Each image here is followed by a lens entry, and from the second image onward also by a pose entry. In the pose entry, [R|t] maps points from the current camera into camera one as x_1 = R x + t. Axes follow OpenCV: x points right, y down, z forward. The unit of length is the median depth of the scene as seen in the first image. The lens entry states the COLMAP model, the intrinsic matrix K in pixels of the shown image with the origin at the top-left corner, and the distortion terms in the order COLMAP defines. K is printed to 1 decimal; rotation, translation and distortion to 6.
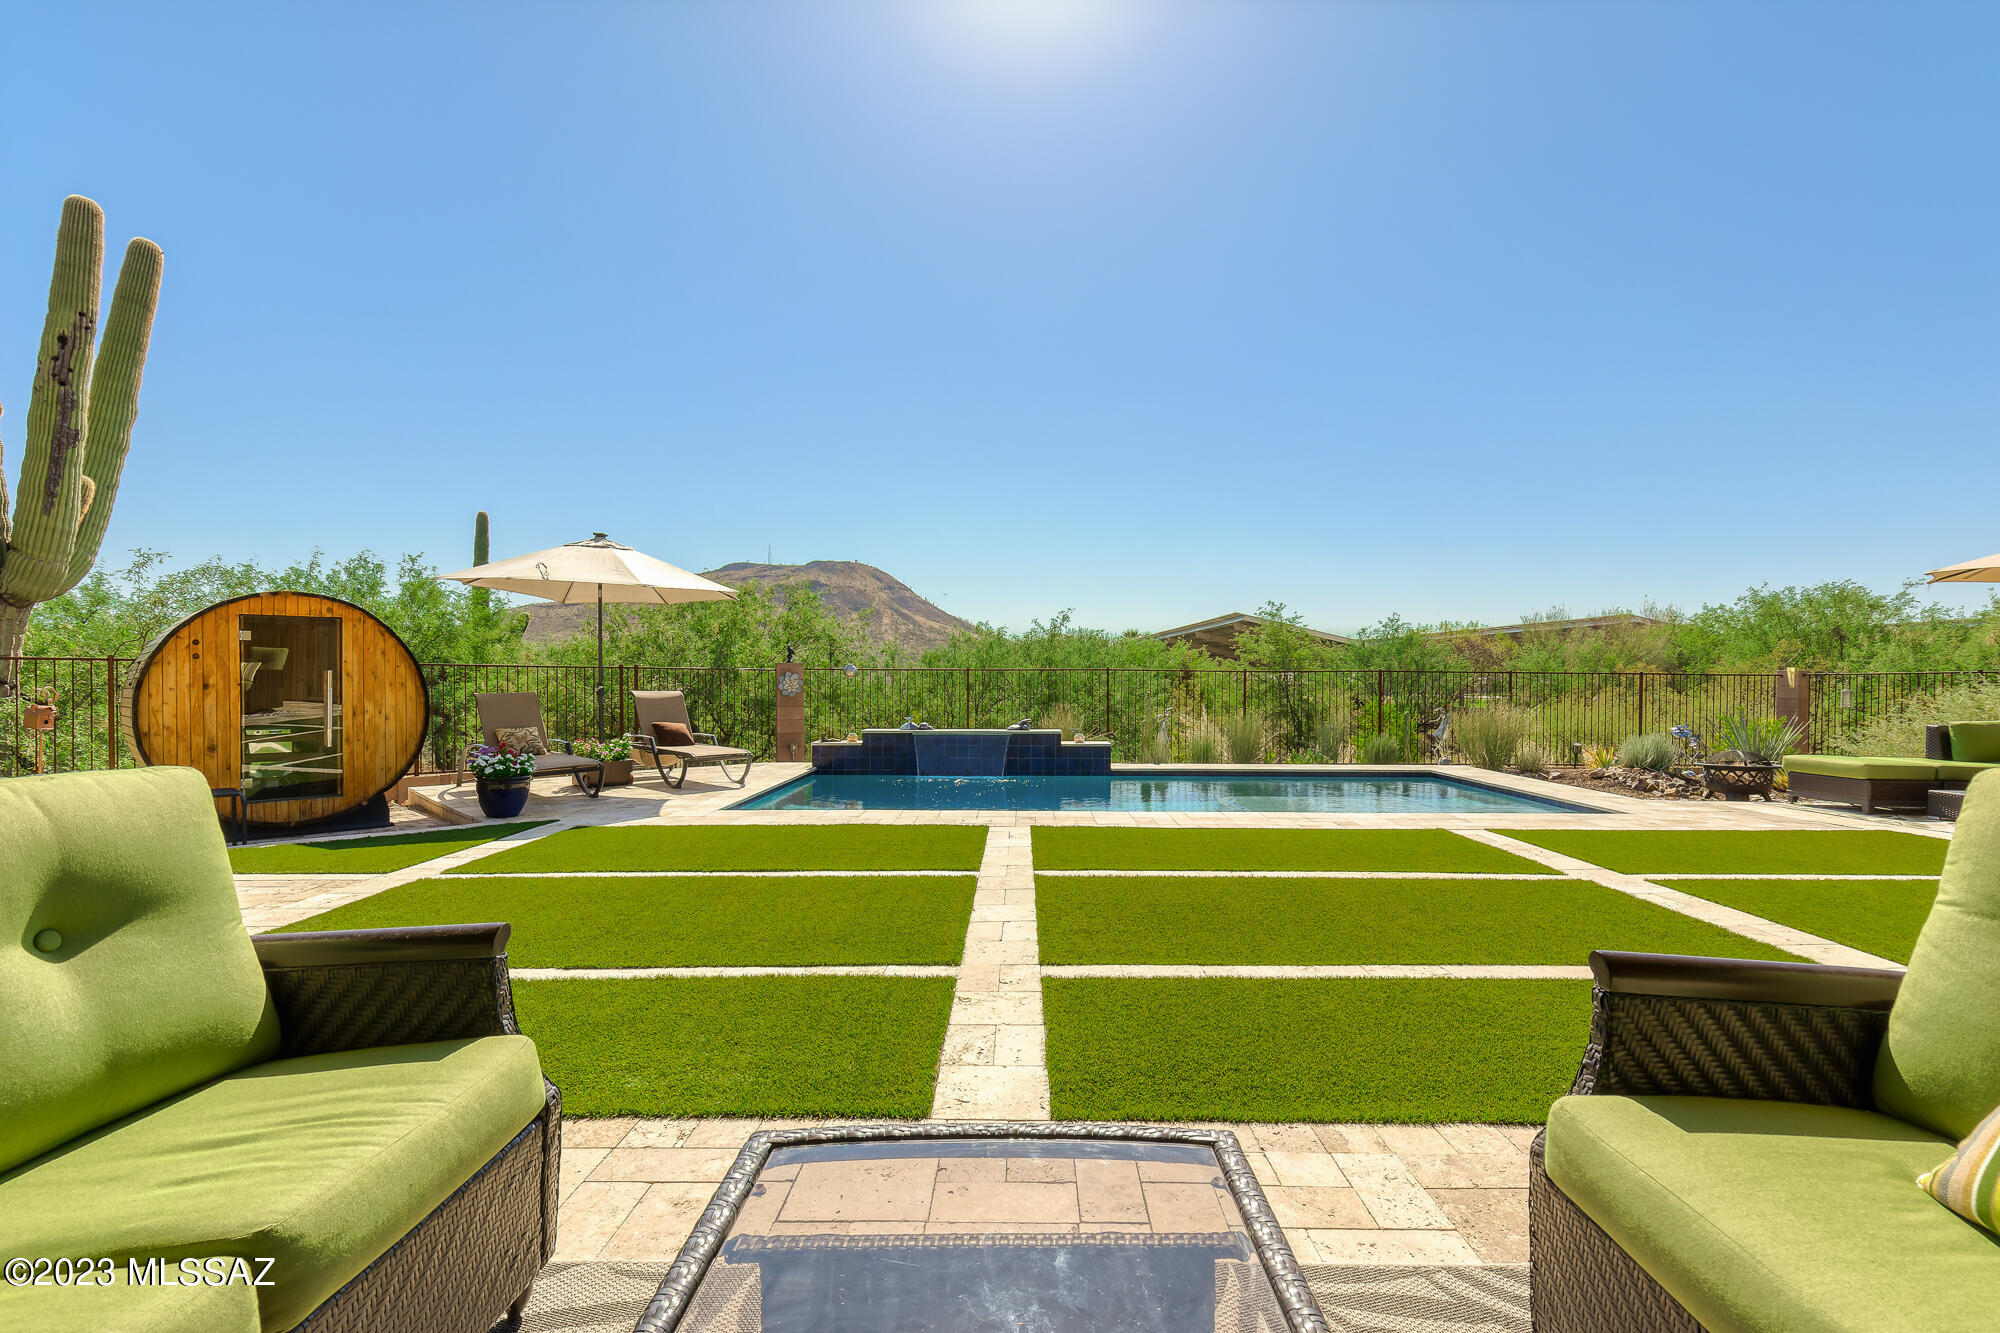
lens RADIAL K [[919.1, 0, 1022.9], [0, 919.1, 693.5], [0, 0, 1]] dist [0.003902, 0.000683]
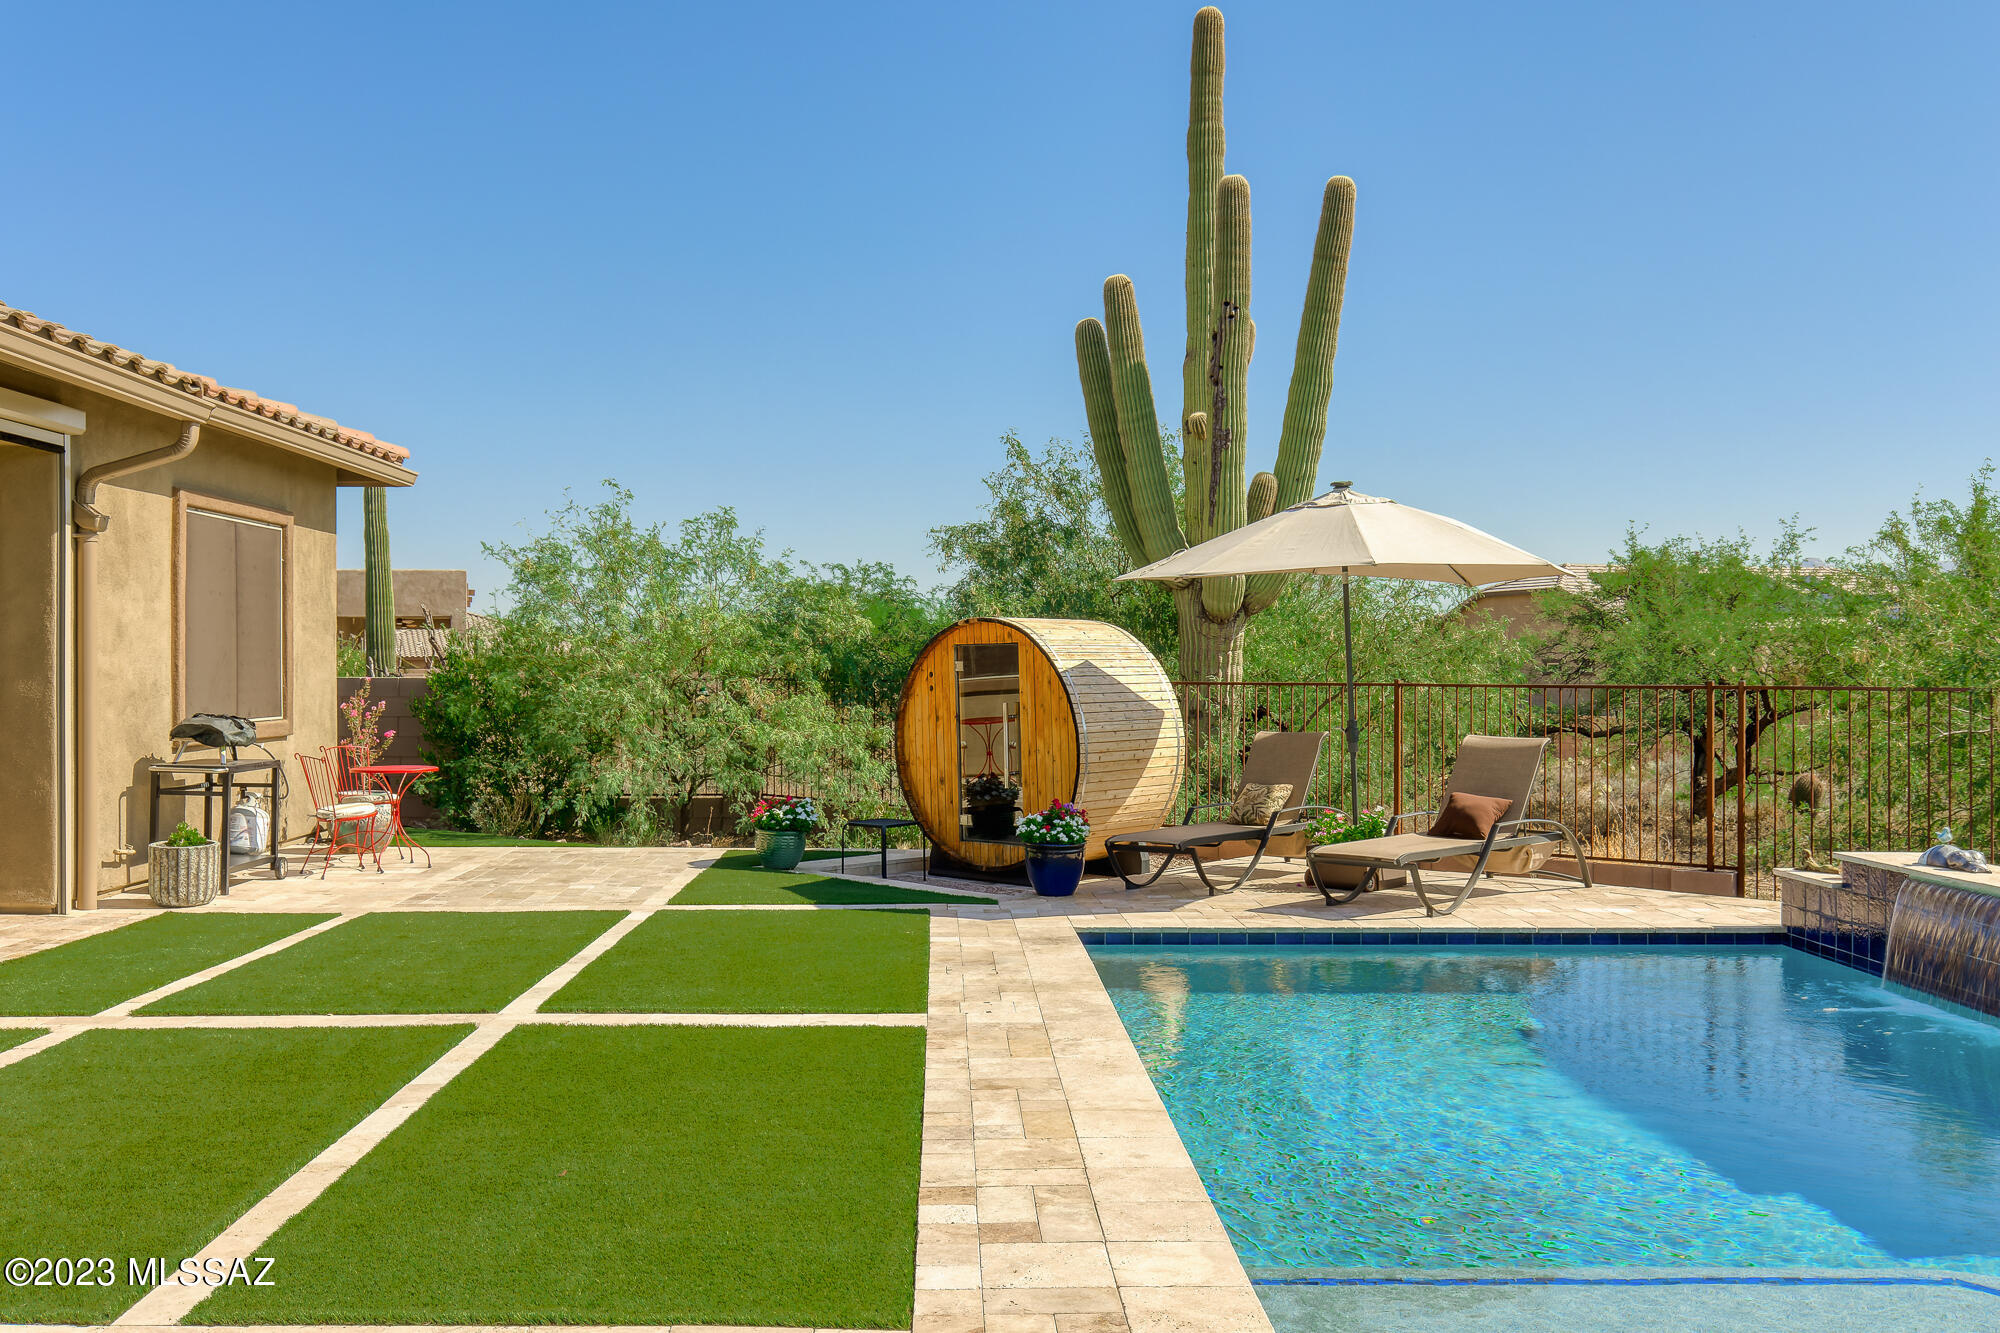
lens RADIAL K [[1729.7, 0, 906.3], [0, 1729.7, 668.4], [0, 0, 1]] dist [0.003402, -0.005023]
pose [[-0.024913, -0.000950, -0.999689, 0.704799], [-0.010161, 0.999948, -0.000697, -0.042888], [0.999638, 0.010140, -0.024922, 0.722105]]
